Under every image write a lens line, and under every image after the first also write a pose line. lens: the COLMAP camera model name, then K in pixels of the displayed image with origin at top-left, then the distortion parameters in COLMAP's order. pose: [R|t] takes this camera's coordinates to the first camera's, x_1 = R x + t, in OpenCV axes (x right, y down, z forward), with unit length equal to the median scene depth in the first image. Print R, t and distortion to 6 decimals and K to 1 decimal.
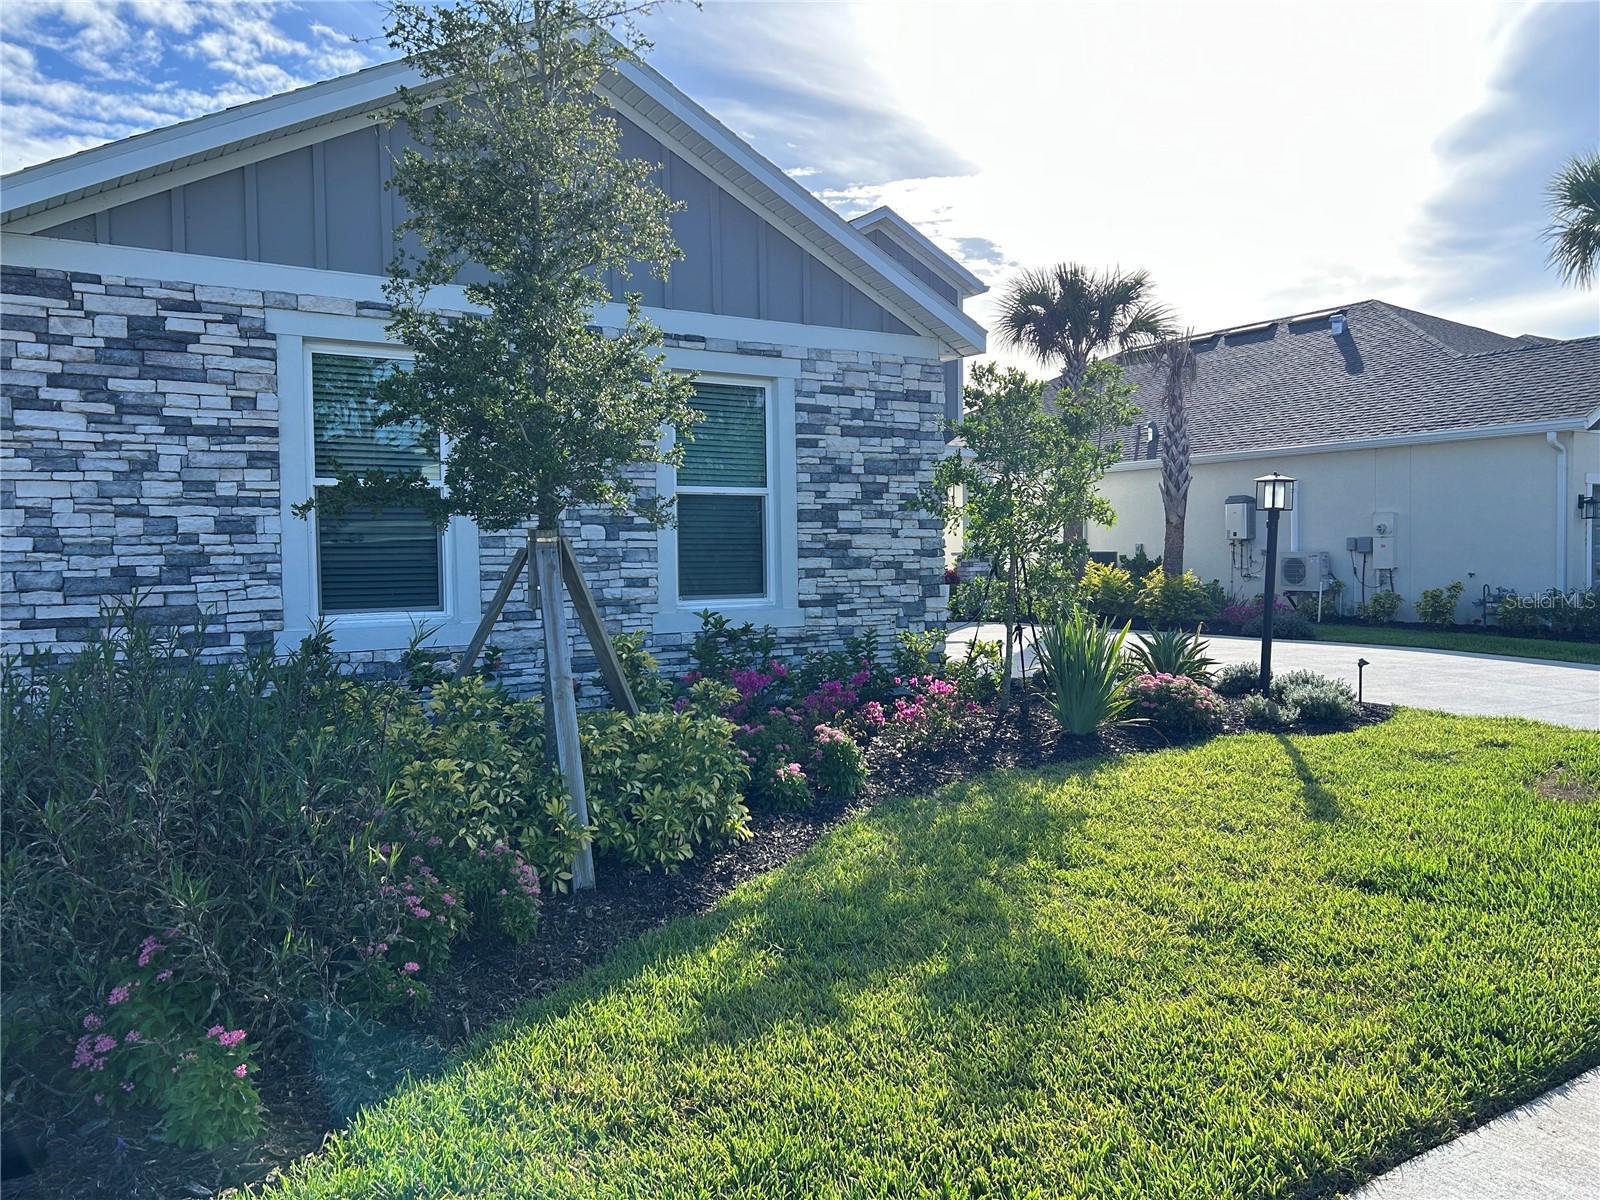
lens RADIAL K [[1215.2, 0, 800.5], [0, 1215.2, 594.5], [0, 0, 1]] dist [0.039772, -0.007436]
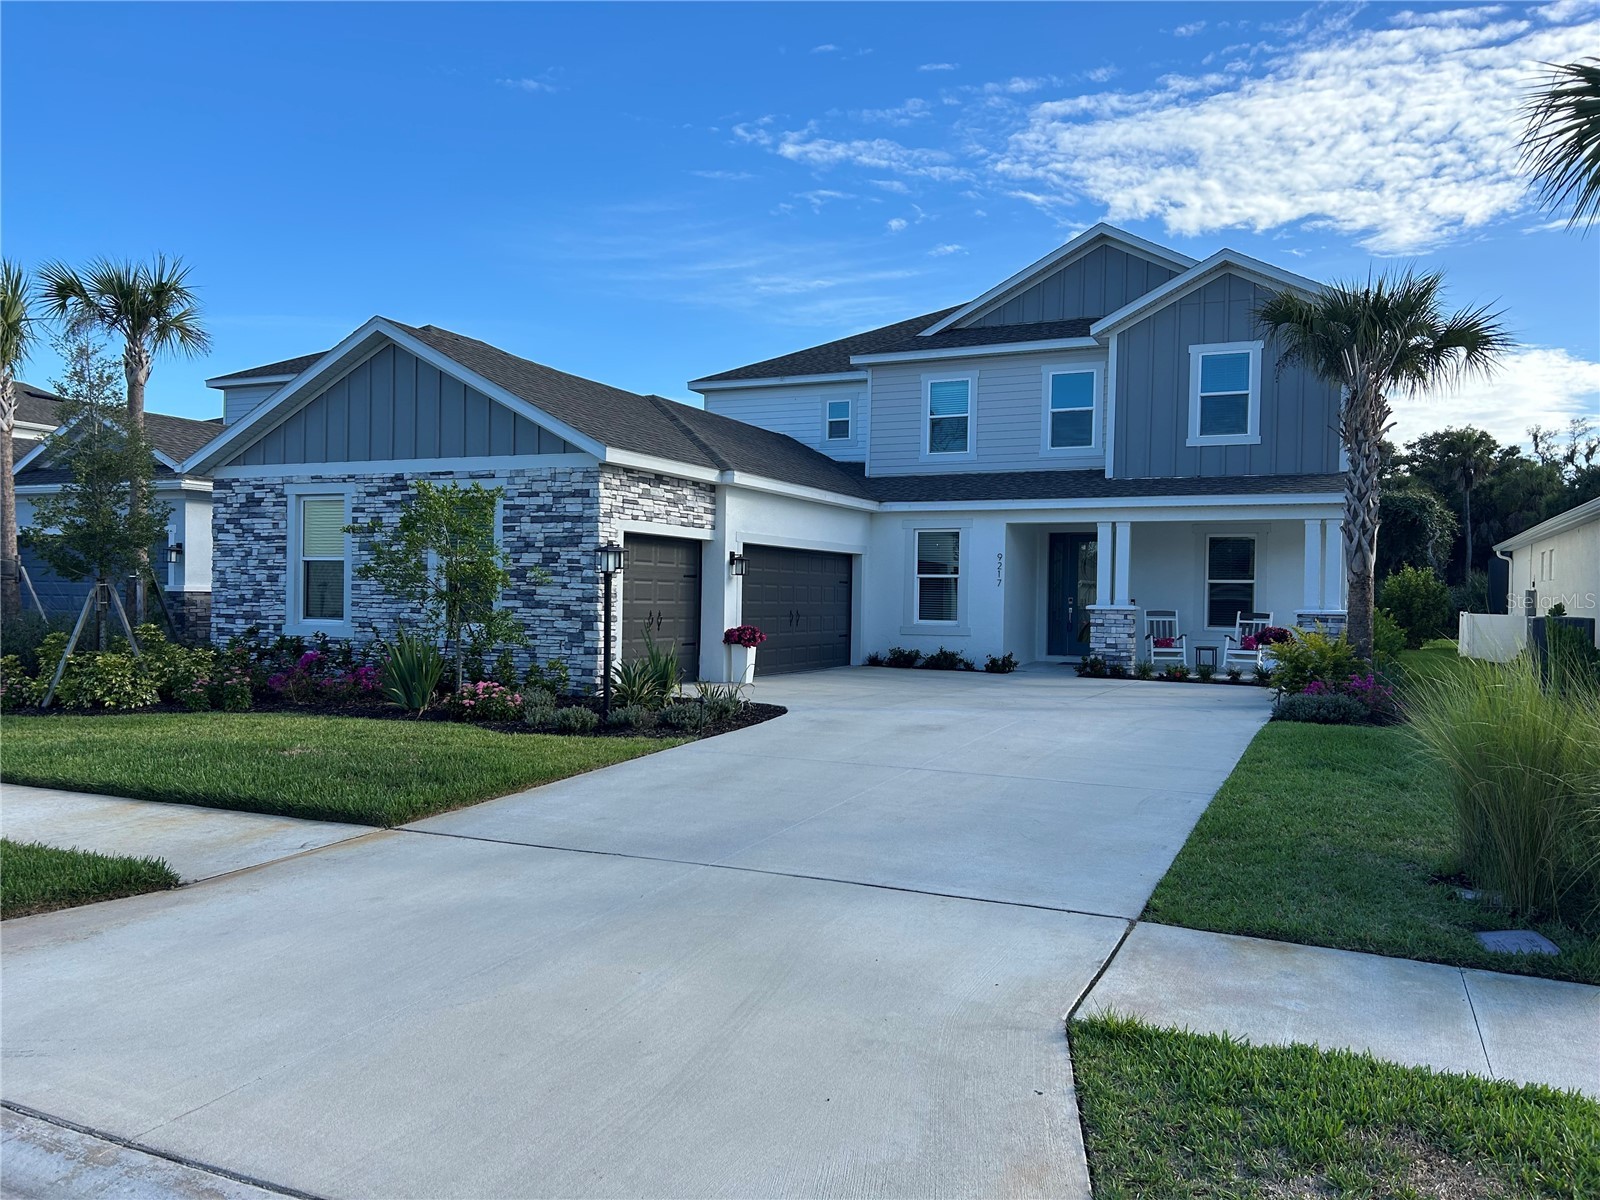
lens RADIAL K [[1215.2, 0, 799.1], [0, 1215.2, 604.9], [0, 0, 1]] dist [0.039772, -0.007436]
pose [[0.526994, 0.016598, -0.849707, 1.571675], [-0.060125, 0.998032, -0.017794, -0.018669], [0.847739, 0.060466, 0.526955, 0.481727]]
